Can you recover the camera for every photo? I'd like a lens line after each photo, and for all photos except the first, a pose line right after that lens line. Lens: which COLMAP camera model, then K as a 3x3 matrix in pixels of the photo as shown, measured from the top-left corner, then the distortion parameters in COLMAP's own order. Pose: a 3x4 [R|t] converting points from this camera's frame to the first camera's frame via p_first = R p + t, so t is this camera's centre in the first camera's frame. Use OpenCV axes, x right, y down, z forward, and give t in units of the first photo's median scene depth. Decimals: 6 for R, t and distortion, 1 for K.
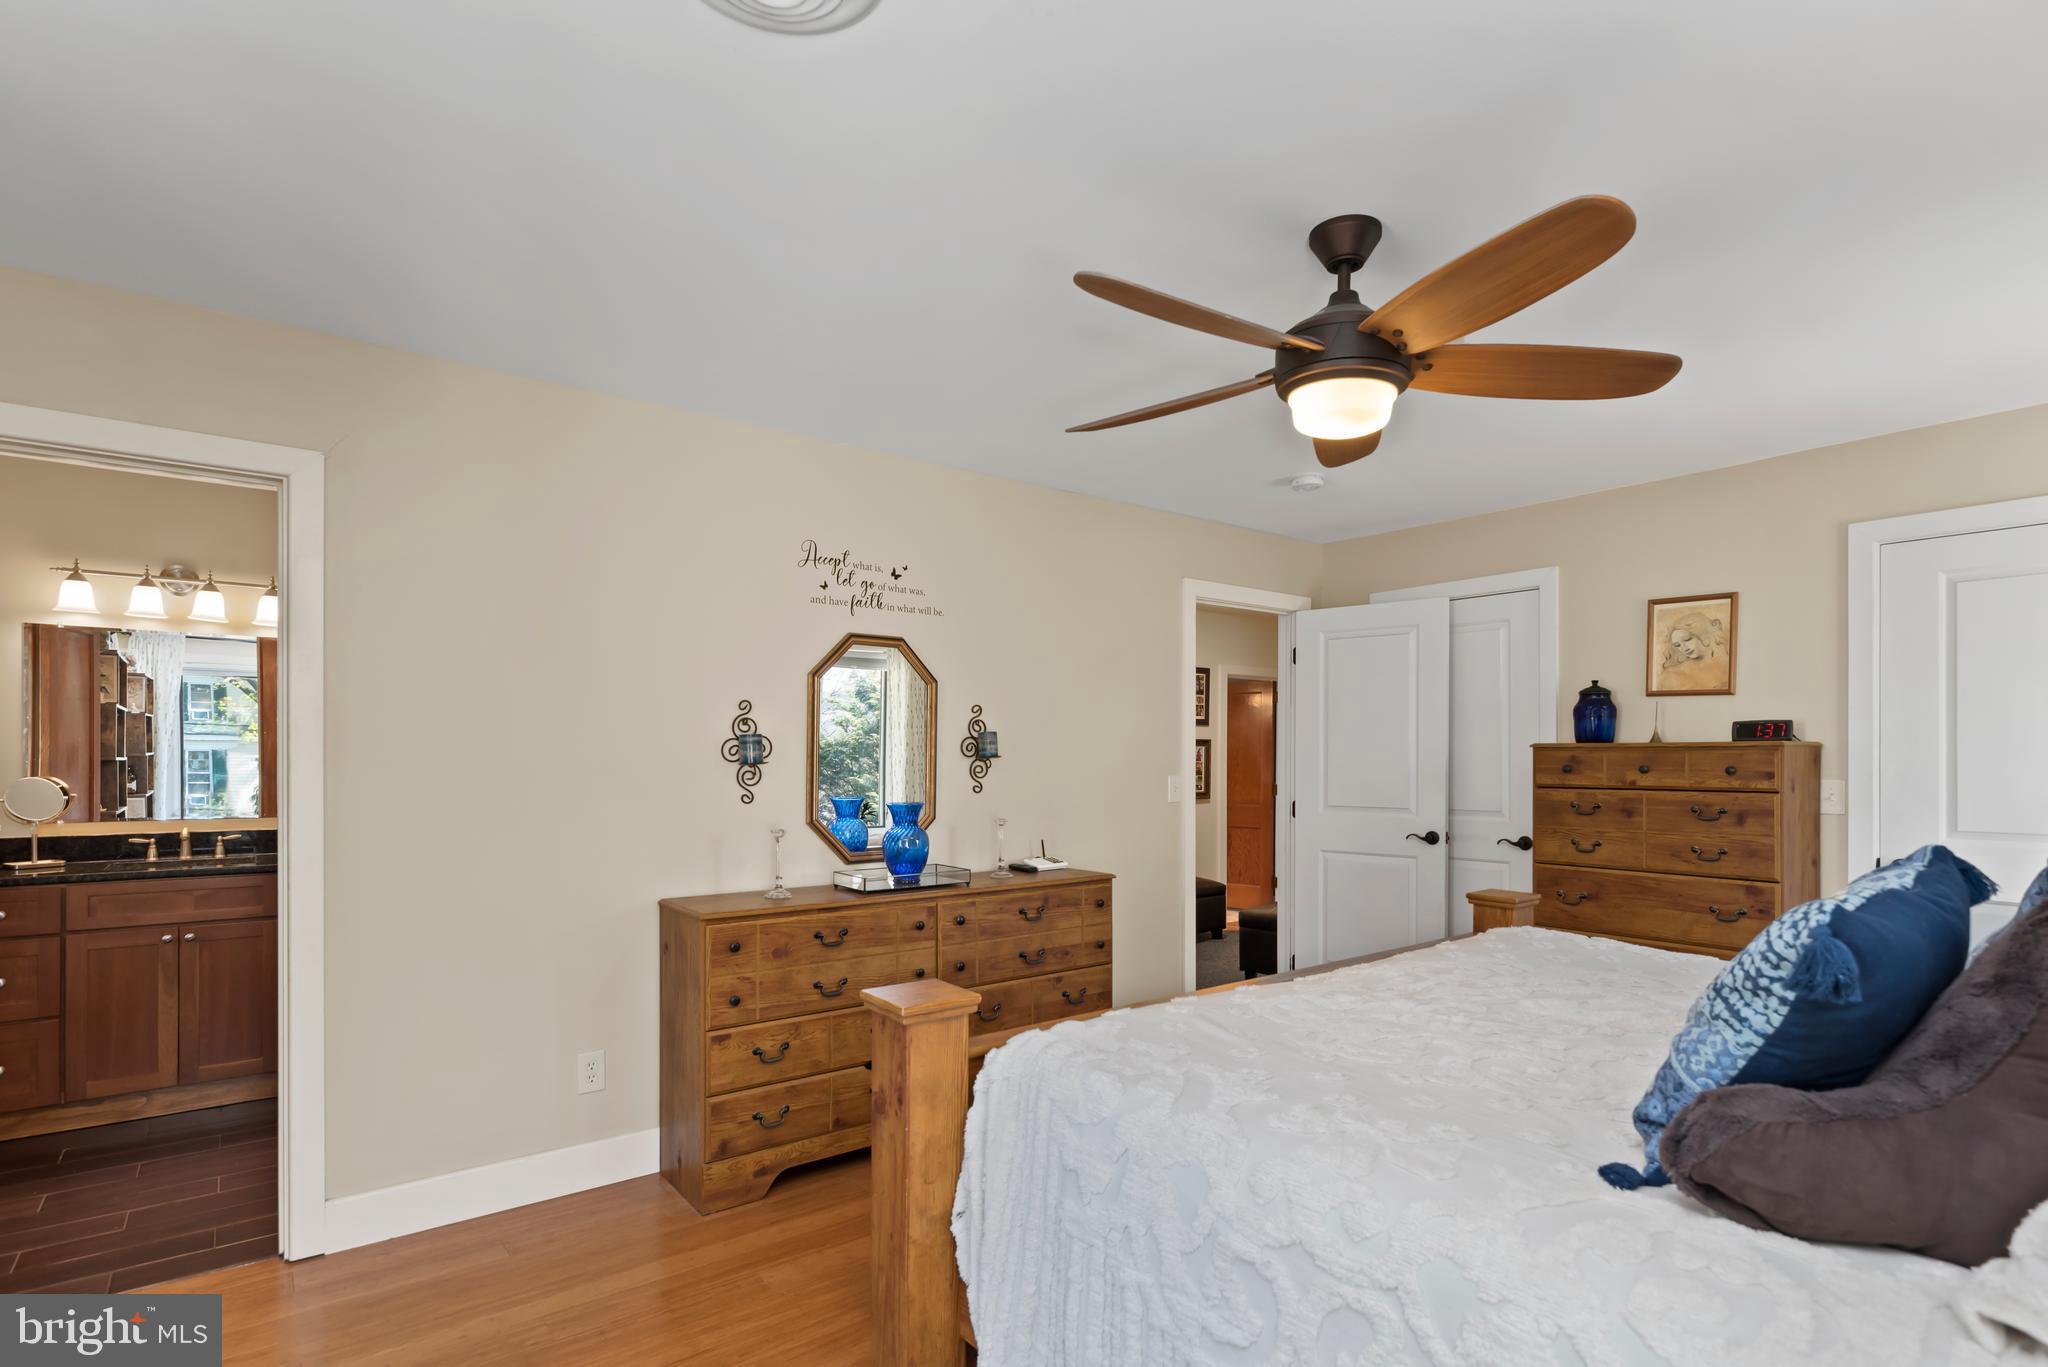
lens RADIAL K [[995.1, 0, 1011.4], [0, 995.1, 767.5], [0, 0, 1]] dist [-0.003142, -0.000463]
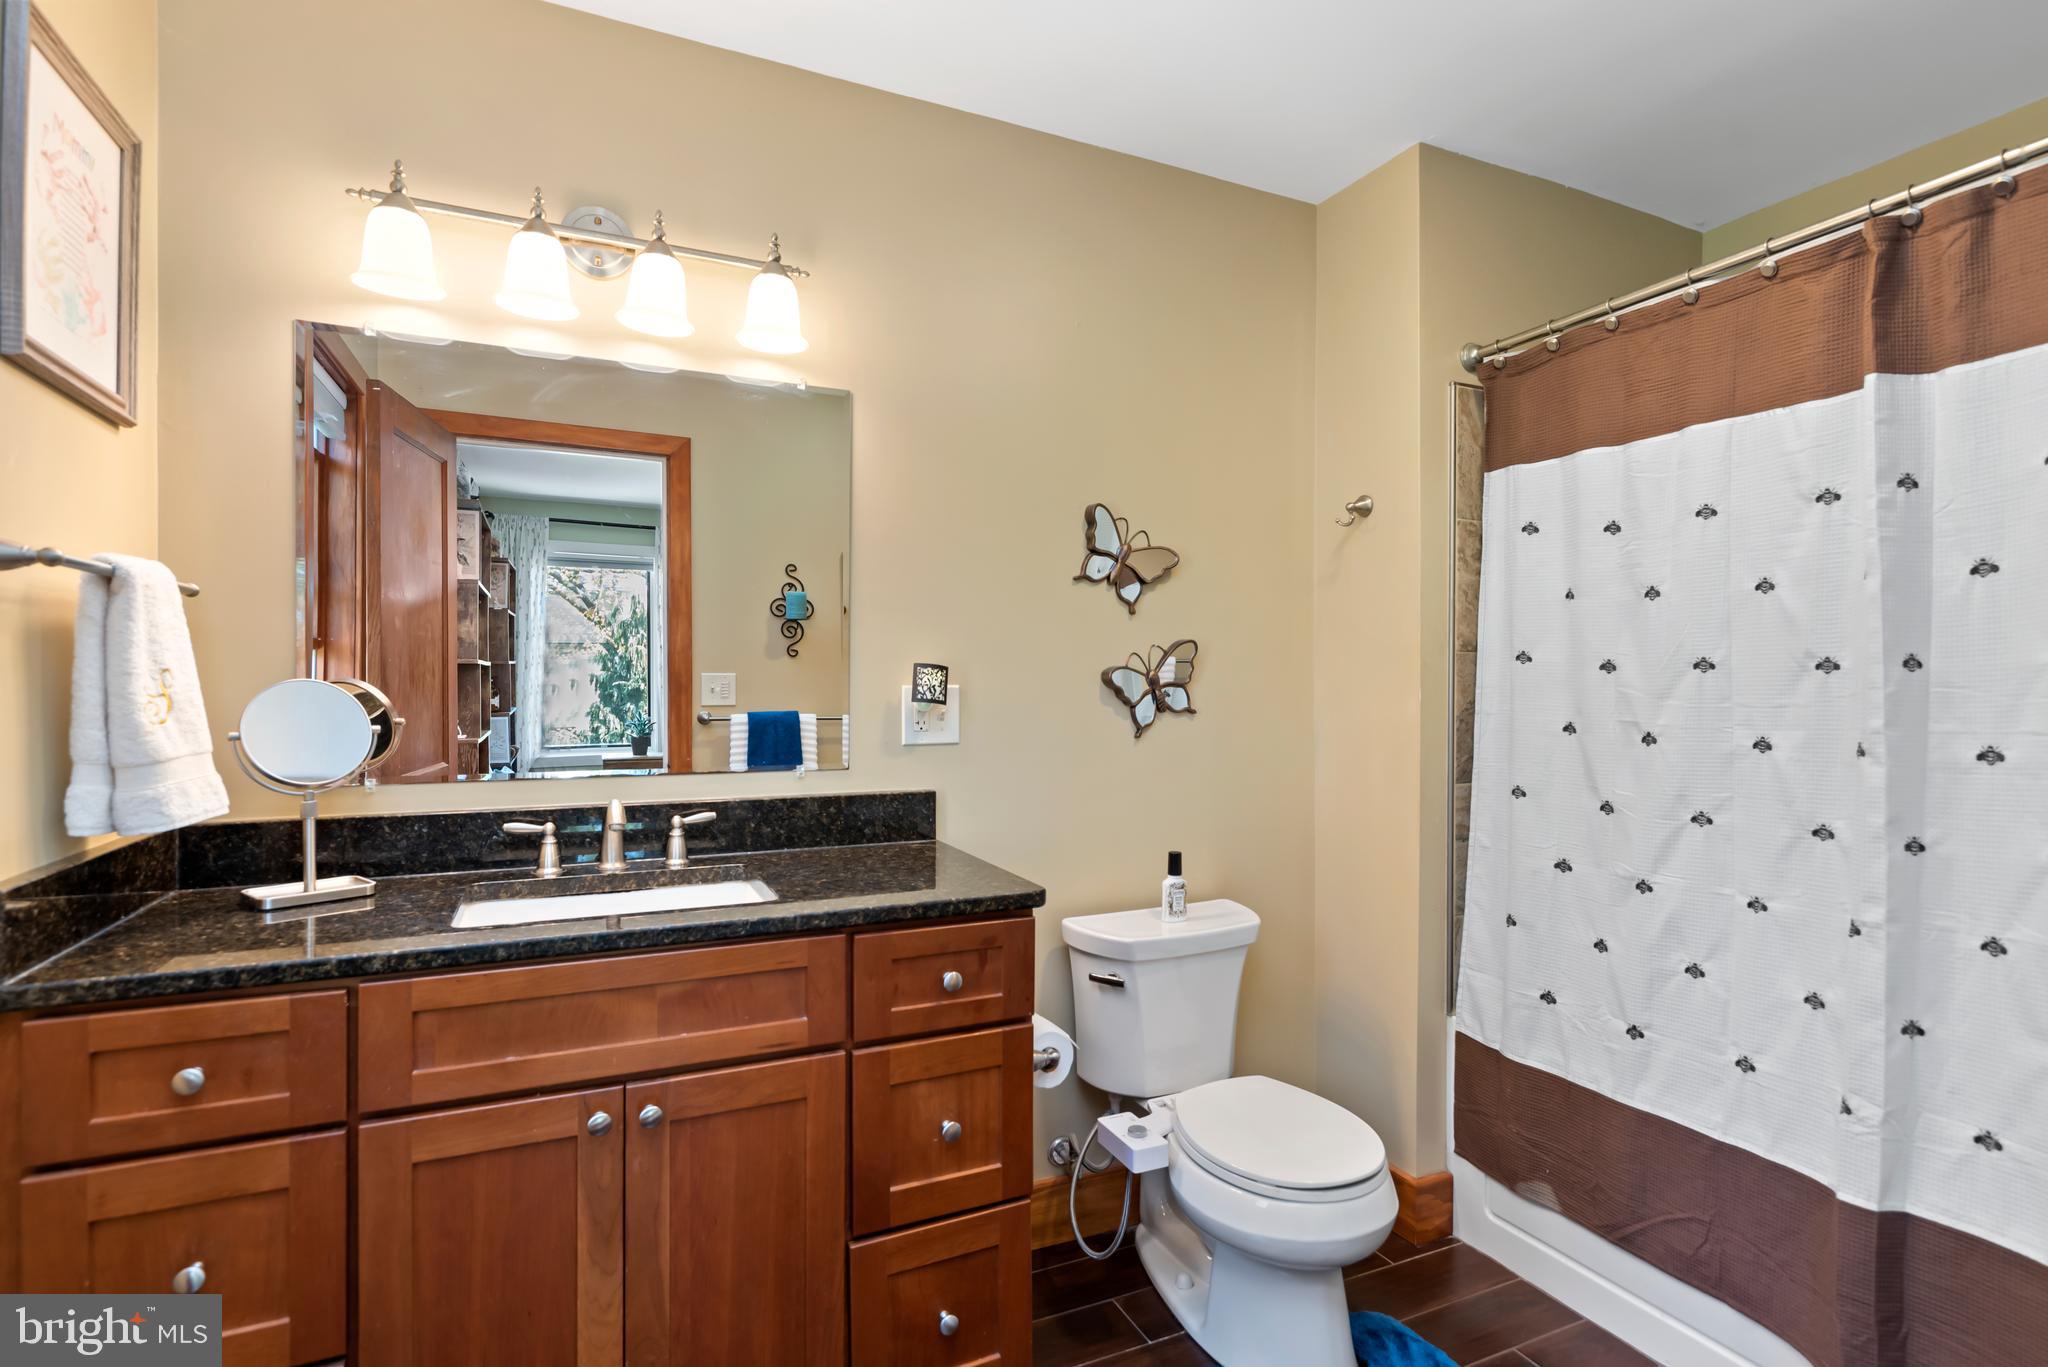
lens RADIAL K [[995.1, 0, 1024.5], [0, 995.1, 685.0], [0, 0, 1]] dist [-0.003142, -0.000463]
pose [[0.973535, -0.002418, -0.228526, -0.559586], [0.002536, 0.999997, 0.000223, 0.011362], [0.228524, -0.000797, 0.973538, 0.619620]]
